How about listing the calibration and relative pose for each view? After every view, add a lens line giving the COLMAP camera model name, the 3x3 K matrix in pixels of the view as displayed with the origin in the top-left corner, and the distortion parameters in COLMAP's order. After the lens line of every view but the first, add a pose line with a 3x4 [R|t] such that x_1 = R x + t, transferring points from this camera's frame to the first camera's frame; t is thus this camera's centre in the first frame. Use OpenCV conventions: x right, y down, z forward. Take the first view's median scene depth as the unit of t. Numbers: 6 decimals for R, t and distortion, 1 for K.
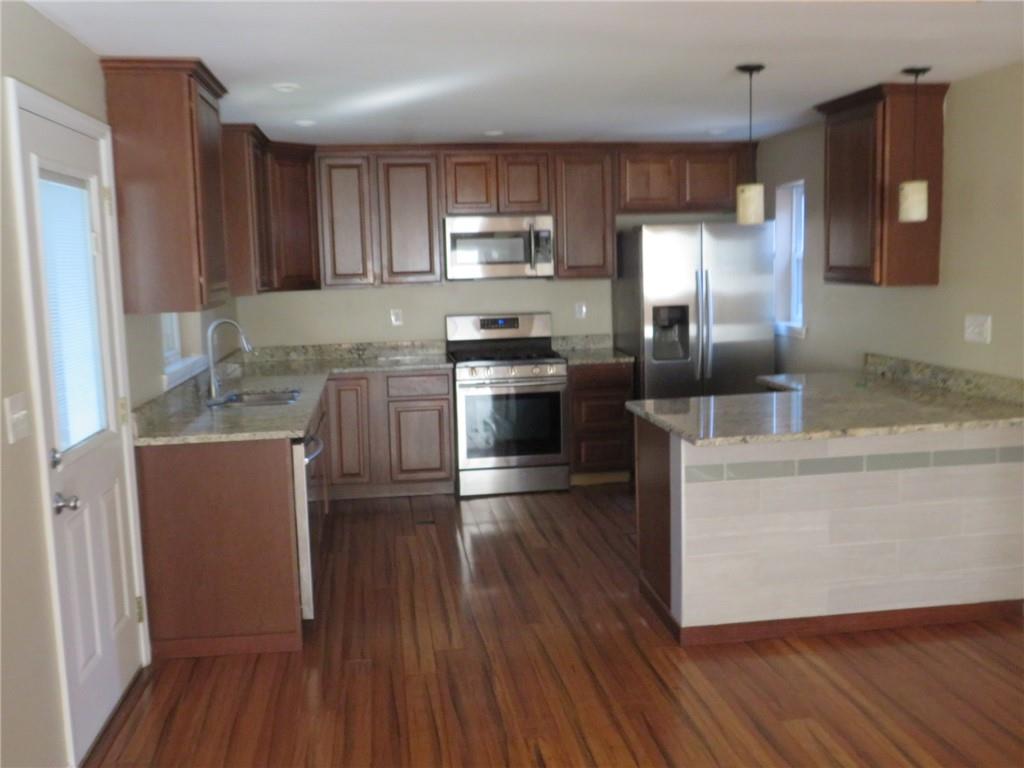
lens RADIAL K [[962.5, 0, 512.0], [0, 962.5, 384.0], [0, 0, 1]] dist [-0.038665, 0.005427]
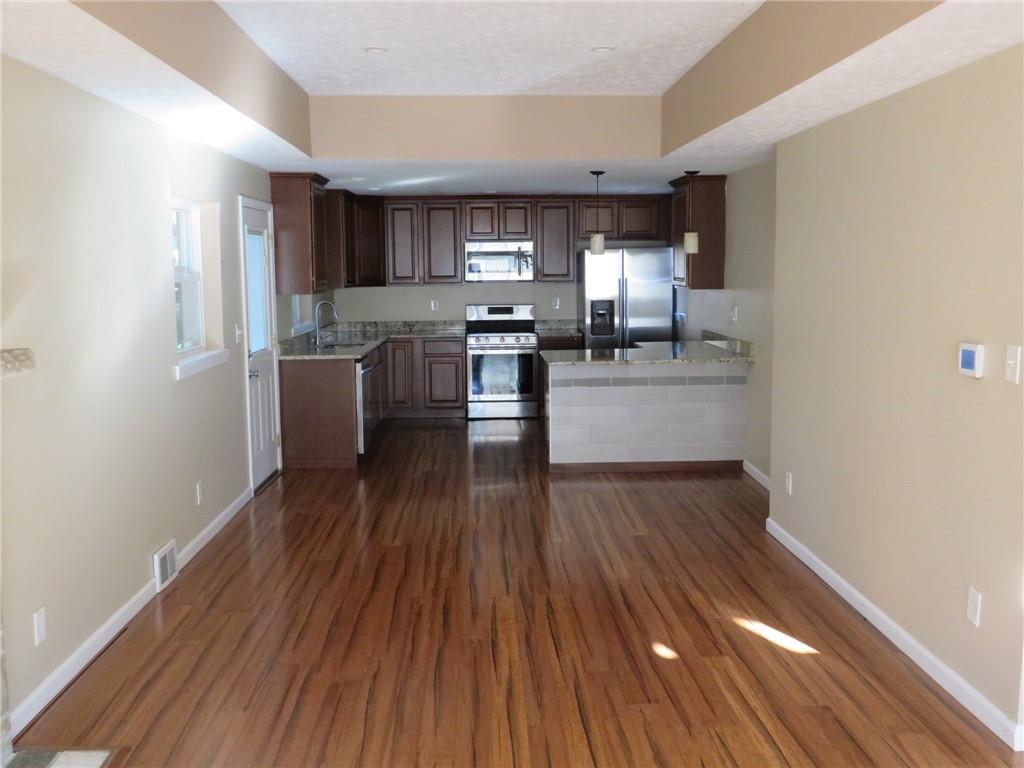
lens RADIAL K [[962.5, 0, 512.0], [0, 962.5, 384.0], [0, 0, 1]] dist [-0.038665, 0.005427]
pose [[0.994084, 0.030094, -0.104363, 0.180033], [-0.030411, 0.999536, -0.001450, 0.059722], [0.104271, 0.004615, 0.994538, -0.561861]]
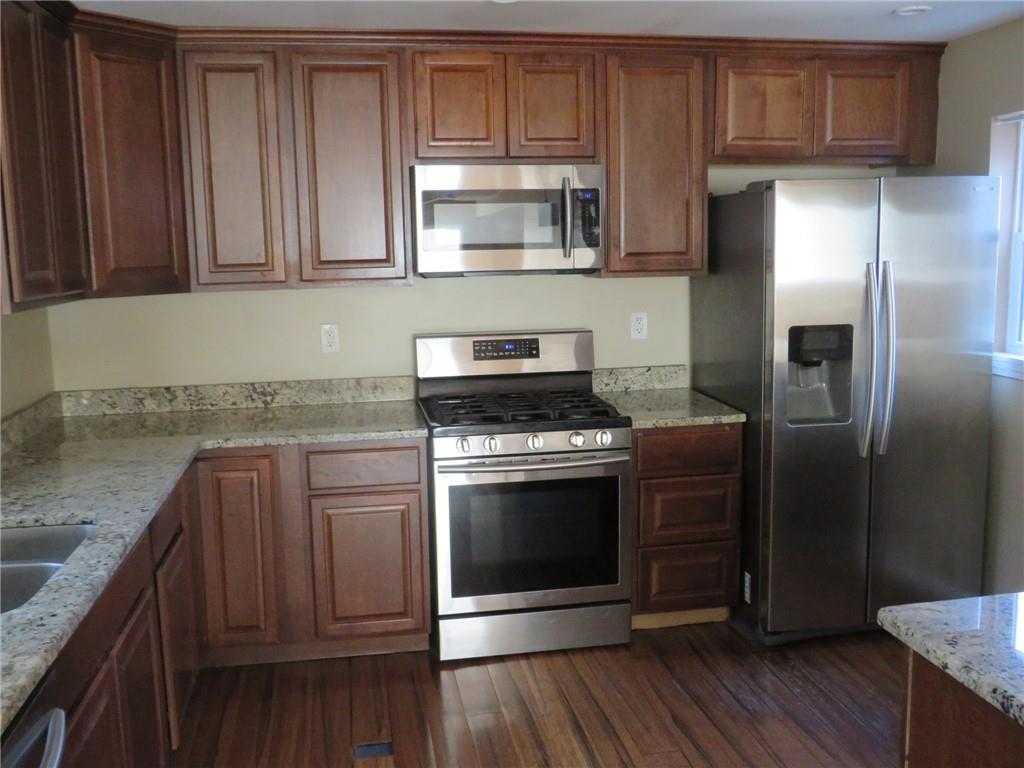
lens RADIAL K [[962.5, 0, 512.0], [0, 962.5, 384.0], [0, 0, 1]] dist [-0.038665, 0.005427]
pose [[0.999487, 0.002656, 0.031916, -0.029895], [-0.003269, 0.999811, 0.019166, -0.056246], [-0.031859, -0.019260, 0.999307, 0.438385]]
